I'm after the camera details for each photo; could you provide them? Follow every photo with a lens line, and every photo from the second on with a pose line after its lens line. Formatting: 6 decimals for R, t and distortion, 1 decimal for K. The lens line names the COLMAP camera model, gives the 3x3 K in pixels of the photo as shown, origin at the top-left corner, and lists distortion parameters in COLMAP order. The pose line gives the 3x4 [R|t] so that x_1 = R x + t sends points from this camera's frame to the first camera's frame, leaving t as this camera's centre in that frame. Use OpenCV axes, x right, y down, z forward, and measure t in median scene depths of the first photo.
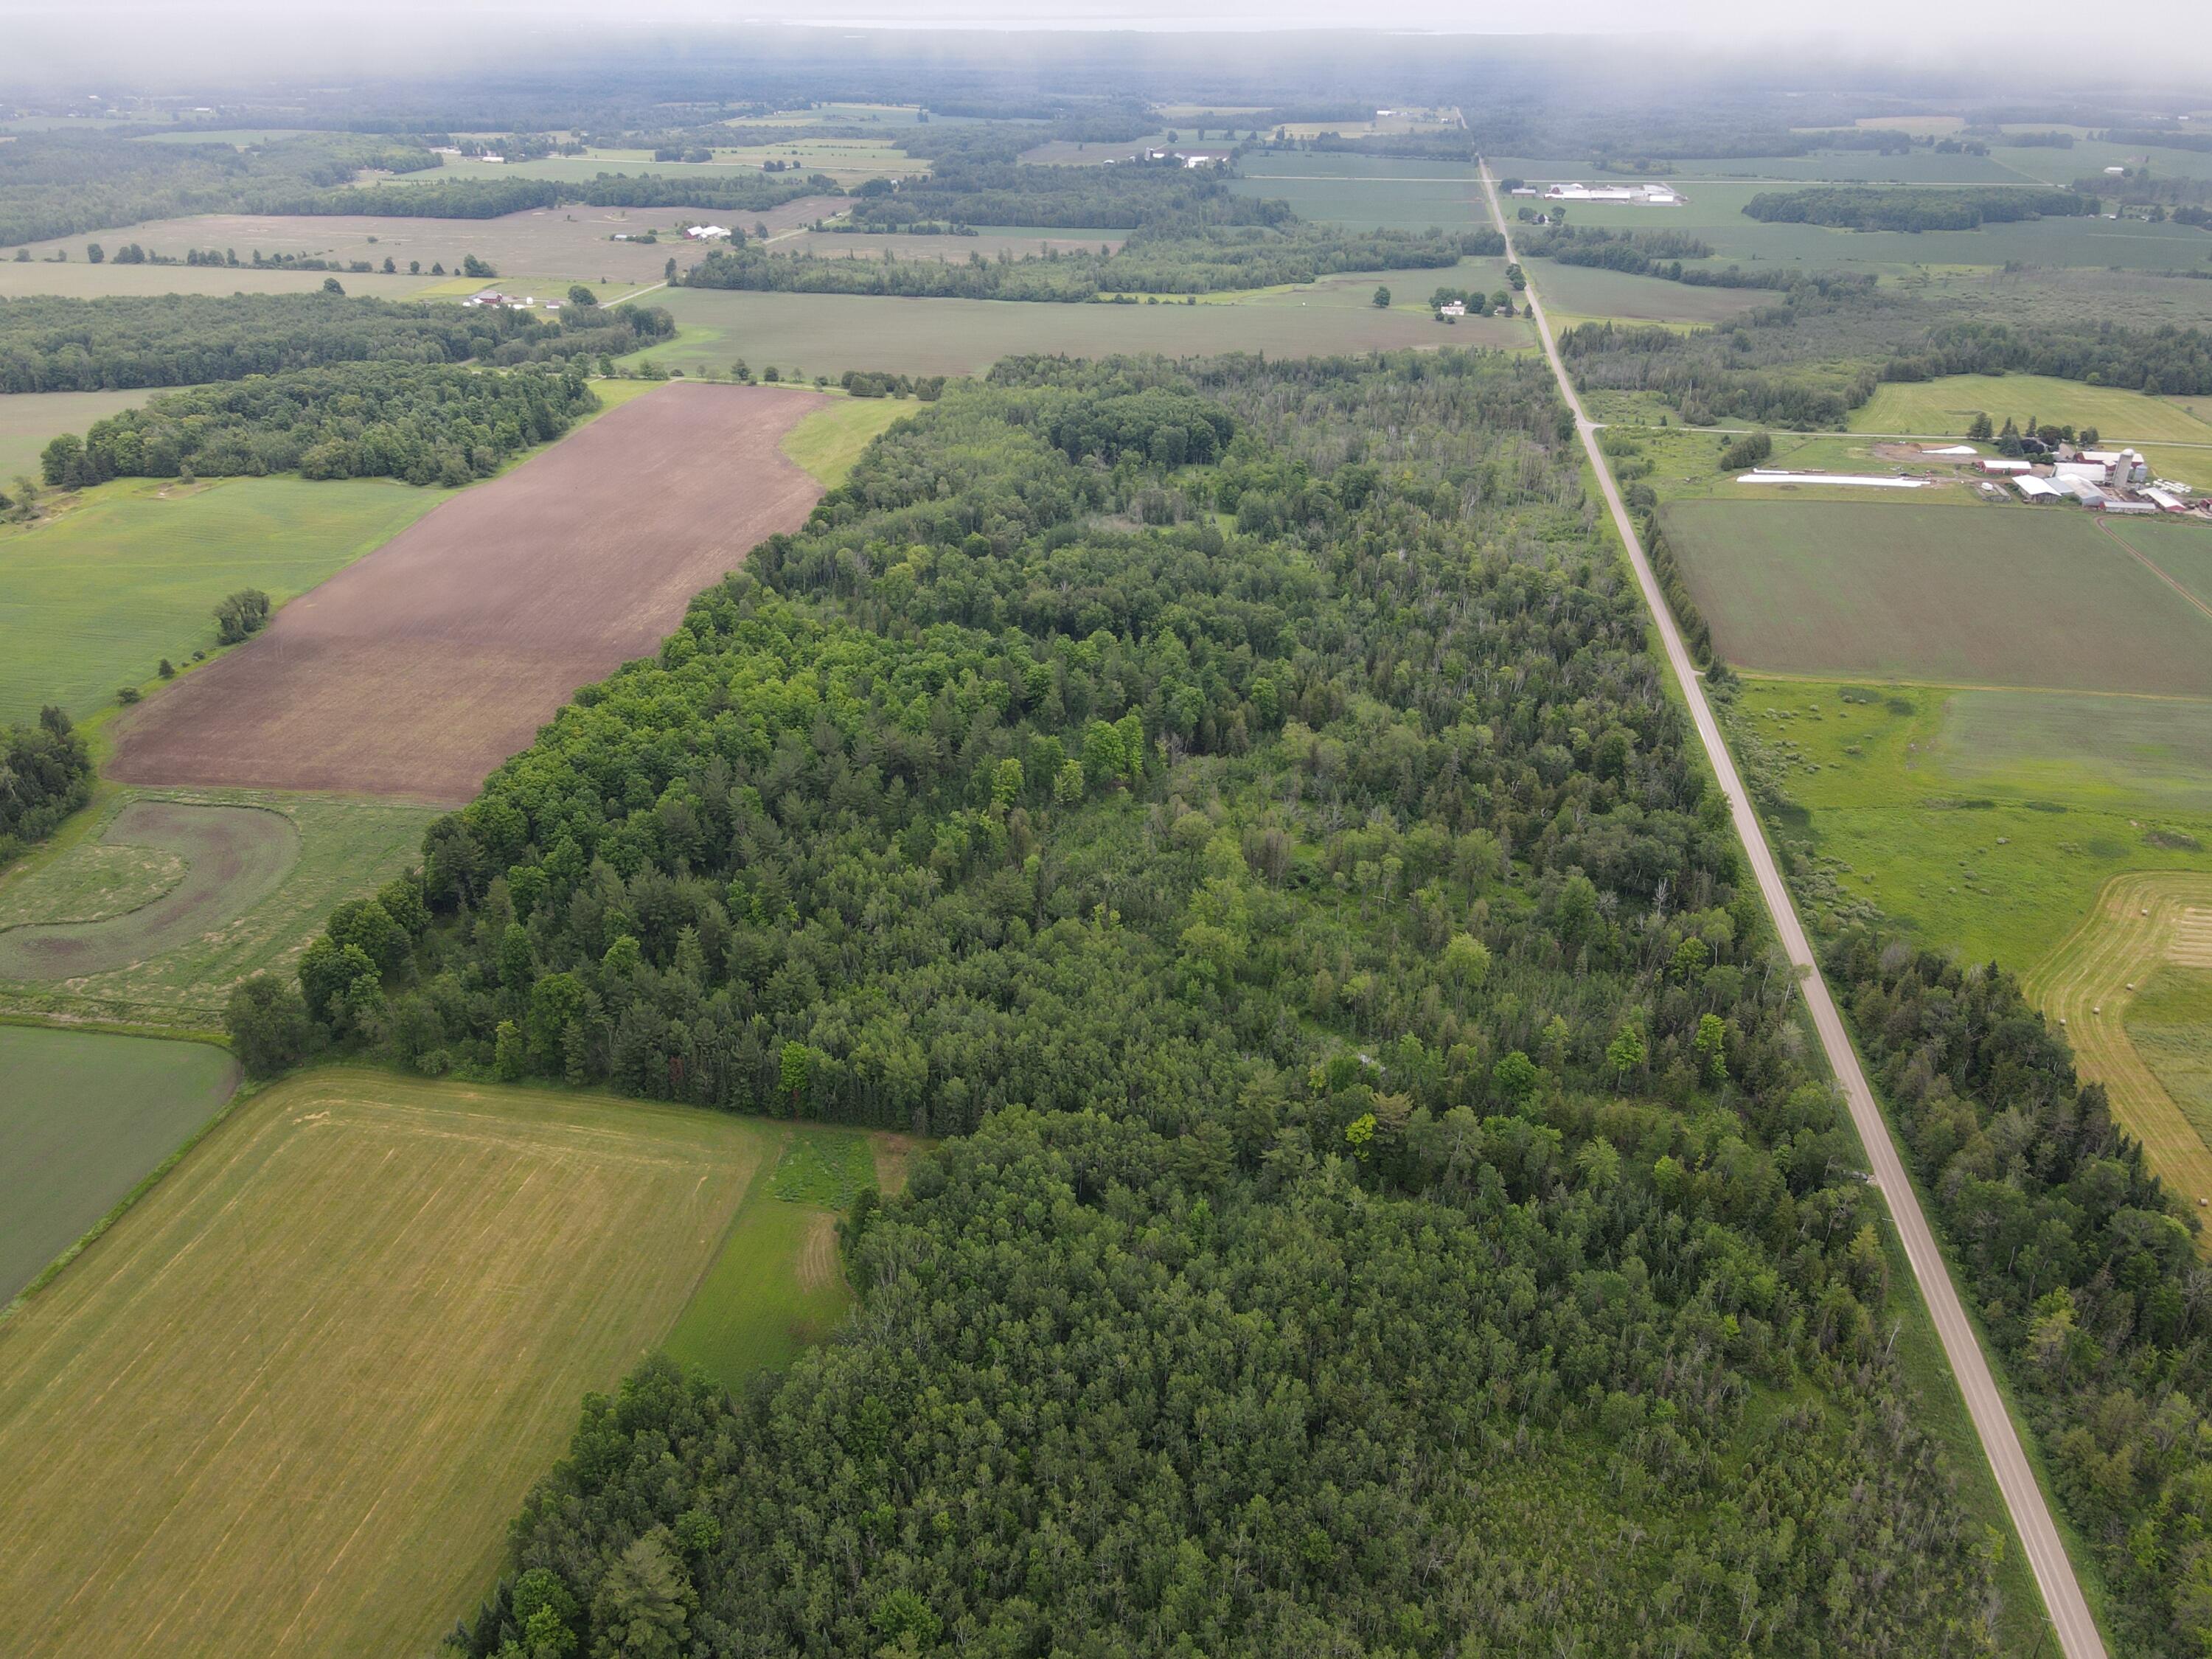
lens RADIAL K [[1628.1, 0, 1106.0], [0, 1628.1, 829.5], [0, 0, 1]] dist [0.011167, 0.019237]
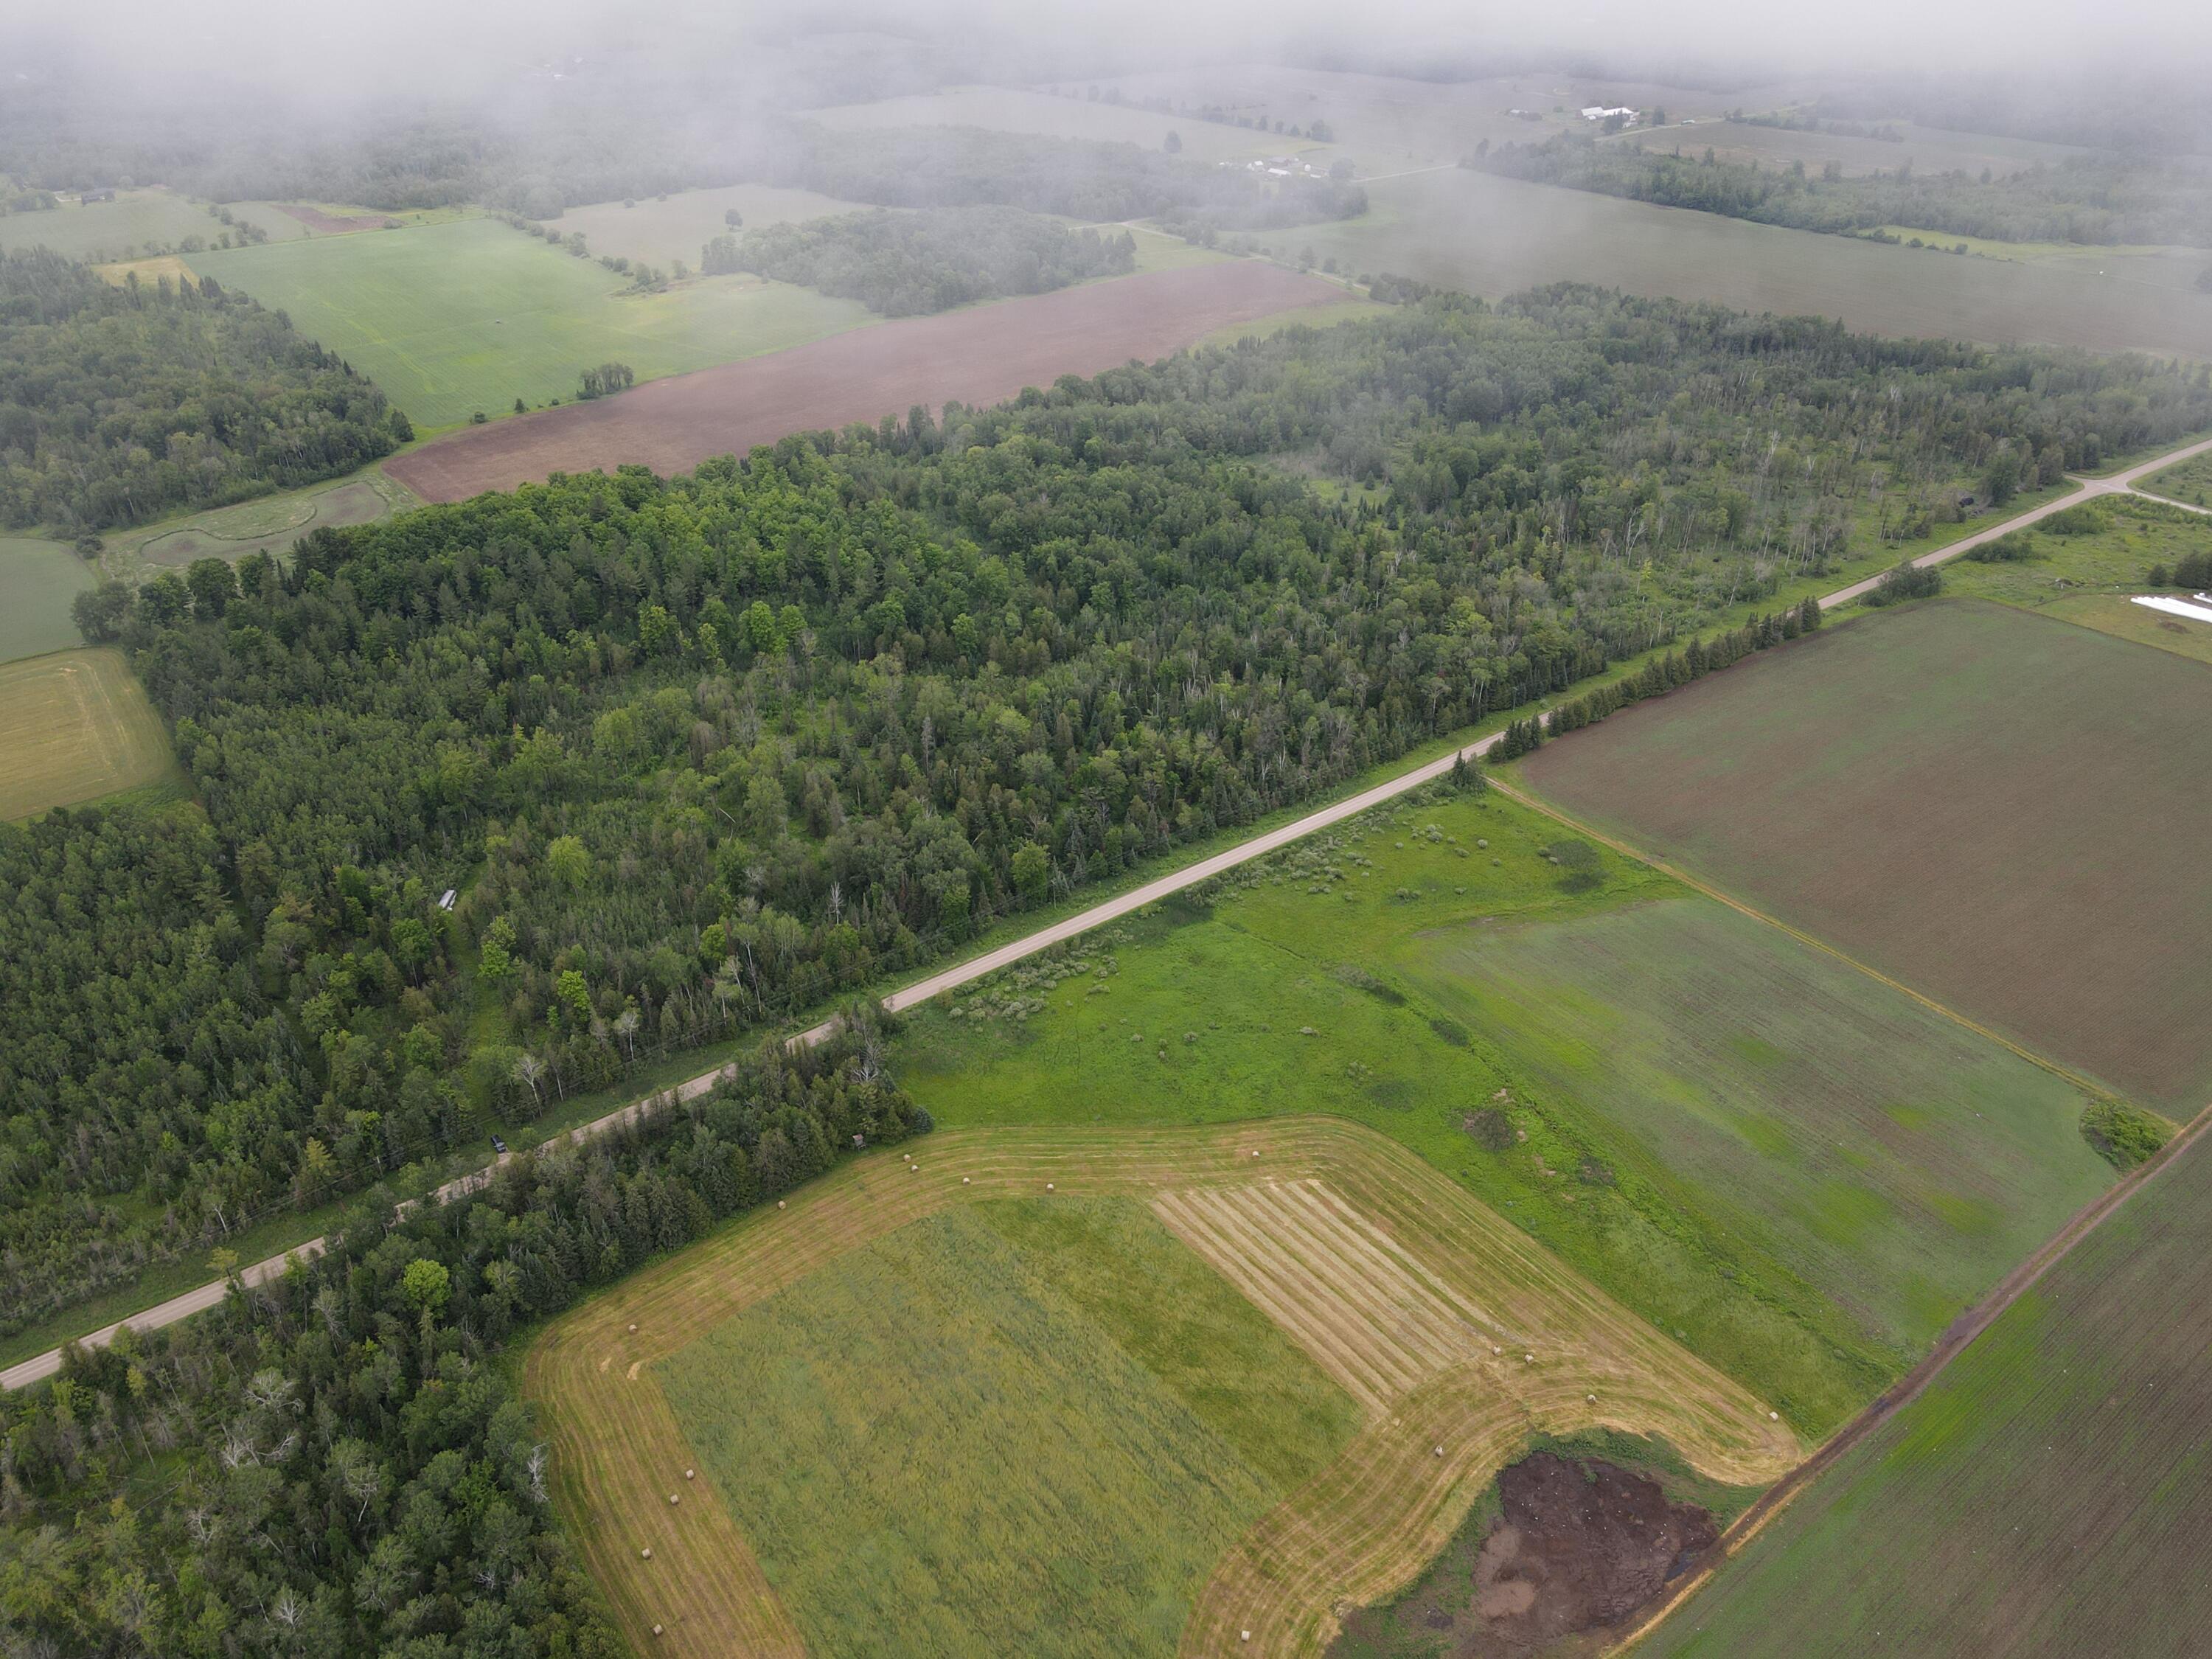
lens RADIAL K [[1628.1, 0, 1106.0], [0, 1628.1, 829.5], [0, 0, 1]] dist [0.011167, 0.019237]
pose [[0.715964, 0.350160, -0.603973, 0.729989], [-0.301734, 0.935351, 0.184597, -0.161769], [0.629565, 0.050074, 0.775333, 0.238751]]
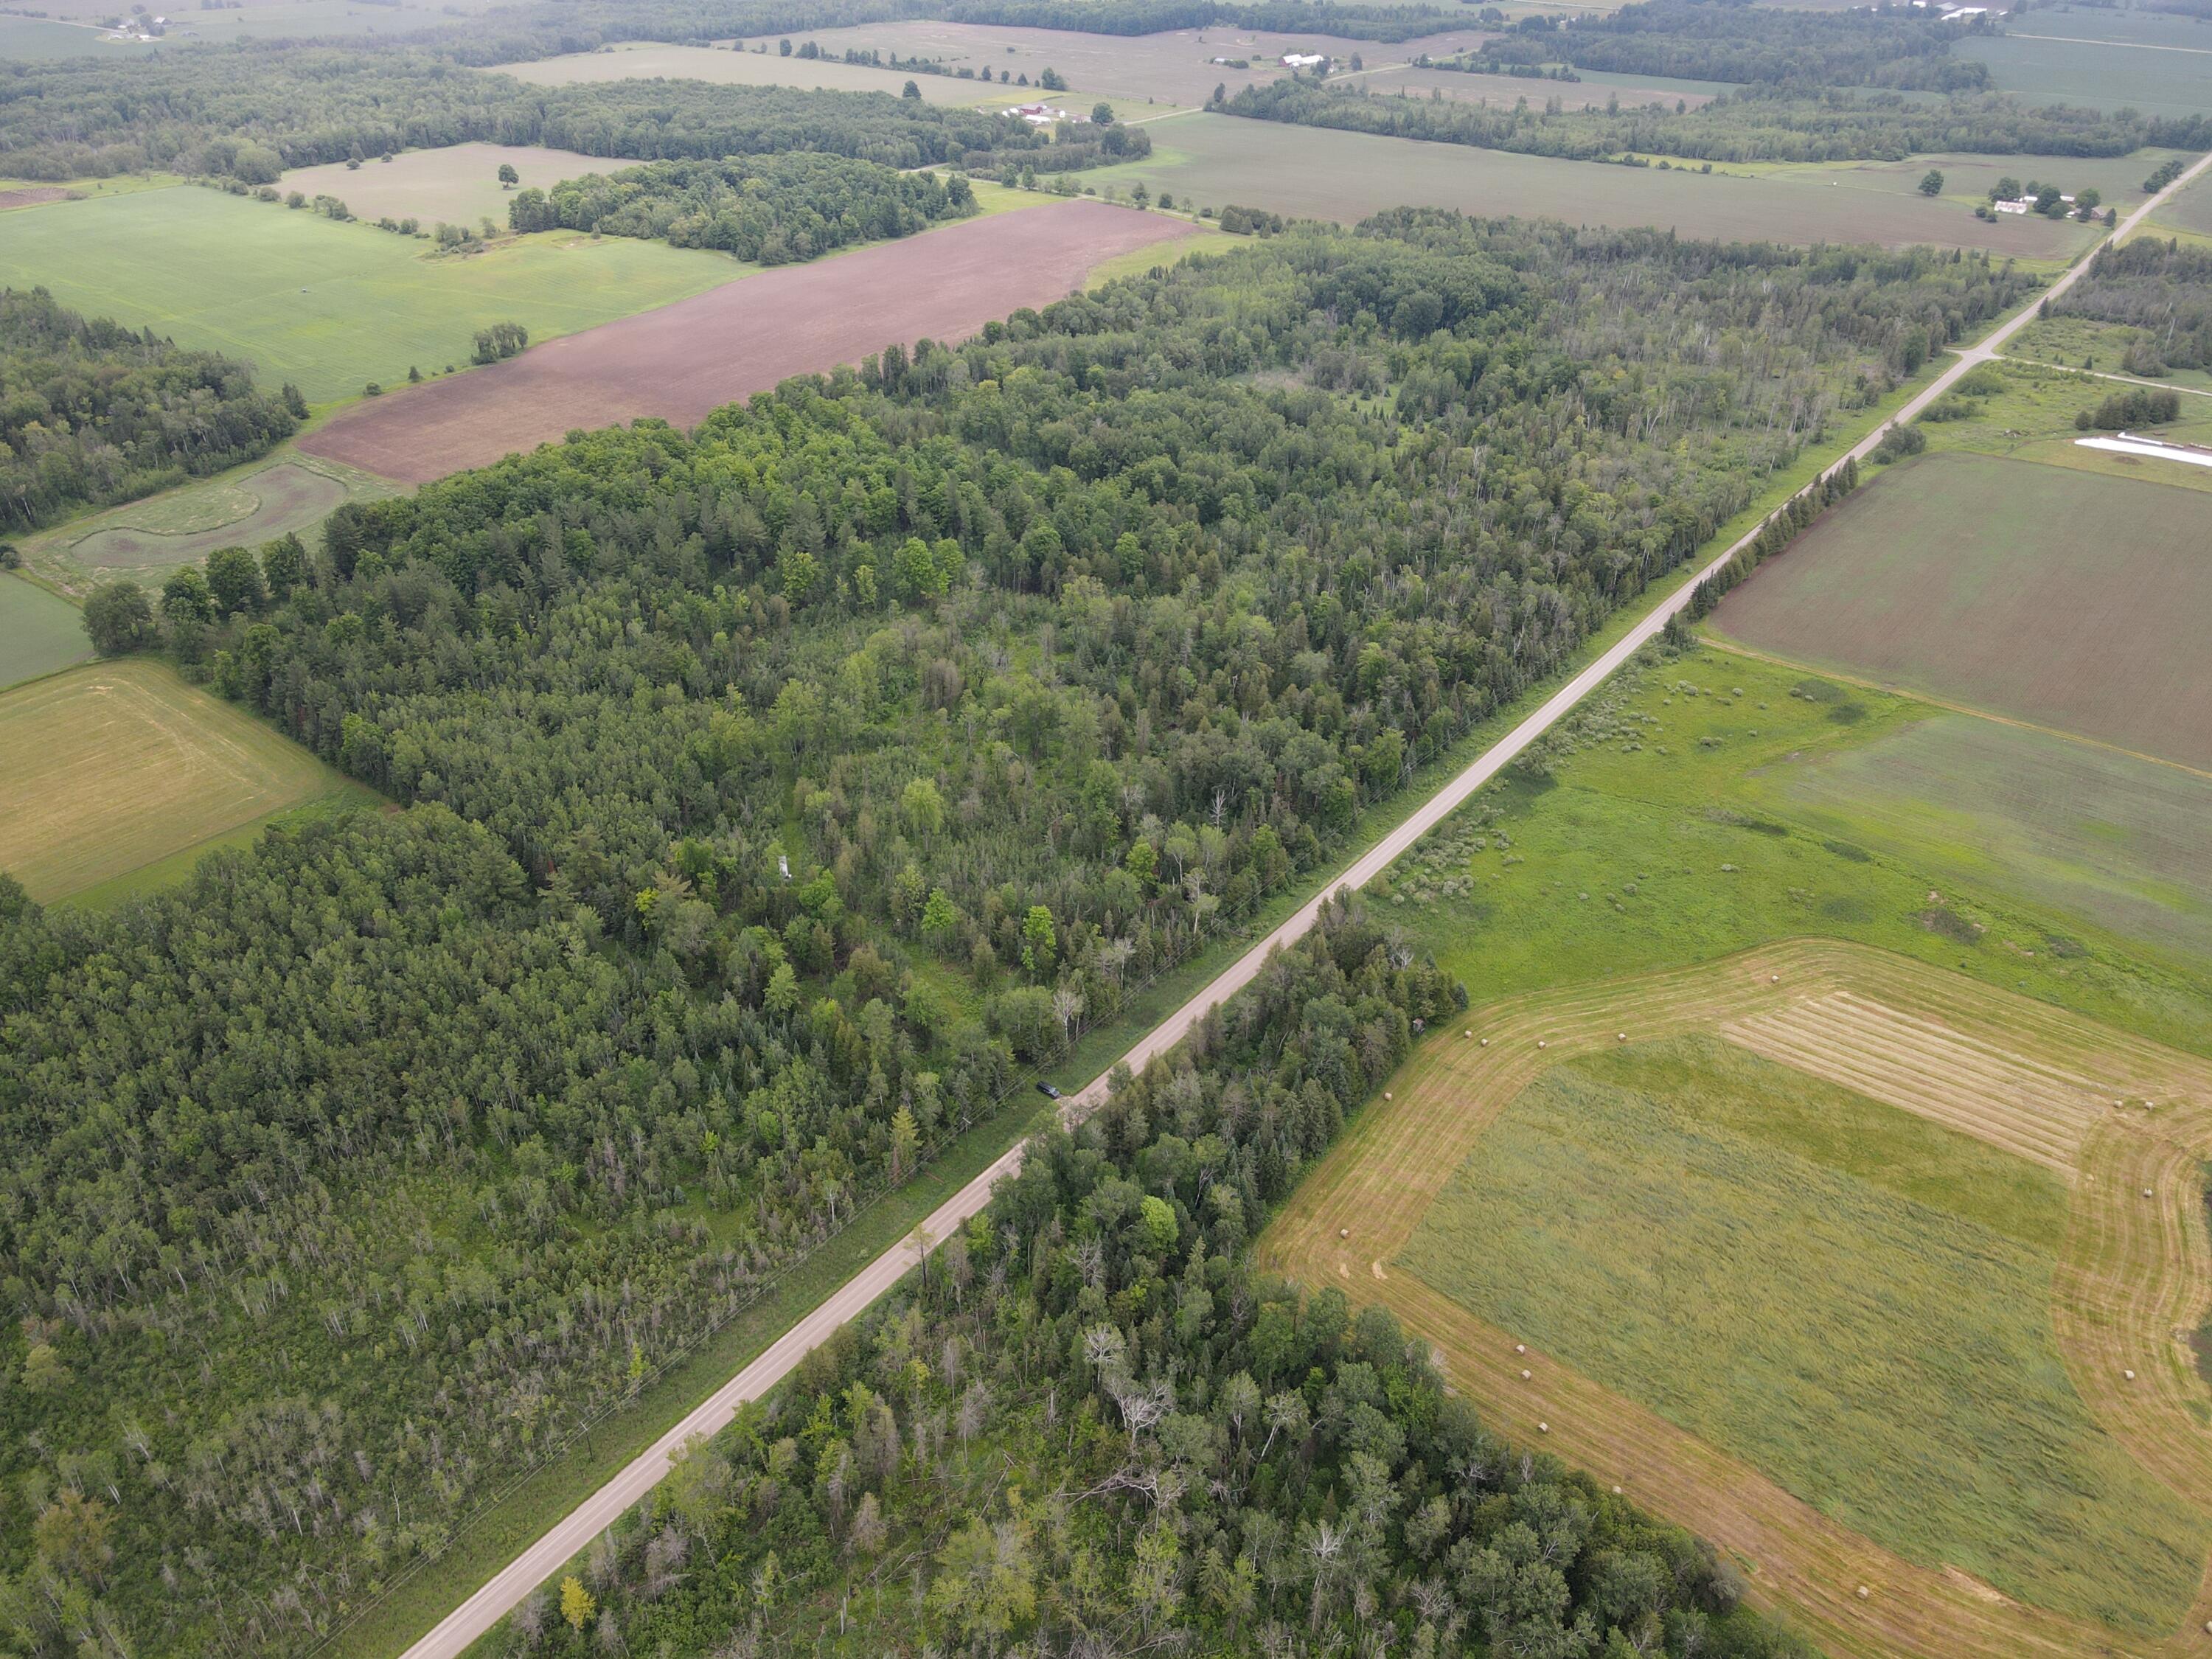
lens RADIAL K [[1628.1, 0, 1106.0], [0, 1628.1, 829.5], [0, 0, 1]] dist [0.011167, 0.019237]
pose [[0.876545, 0.255861, -0.407681, 0.474448], [-0.220698, 0.966372, 0.131976, -0.041454], [0.427739, -0.025709, 0.903537, 0.079986]]
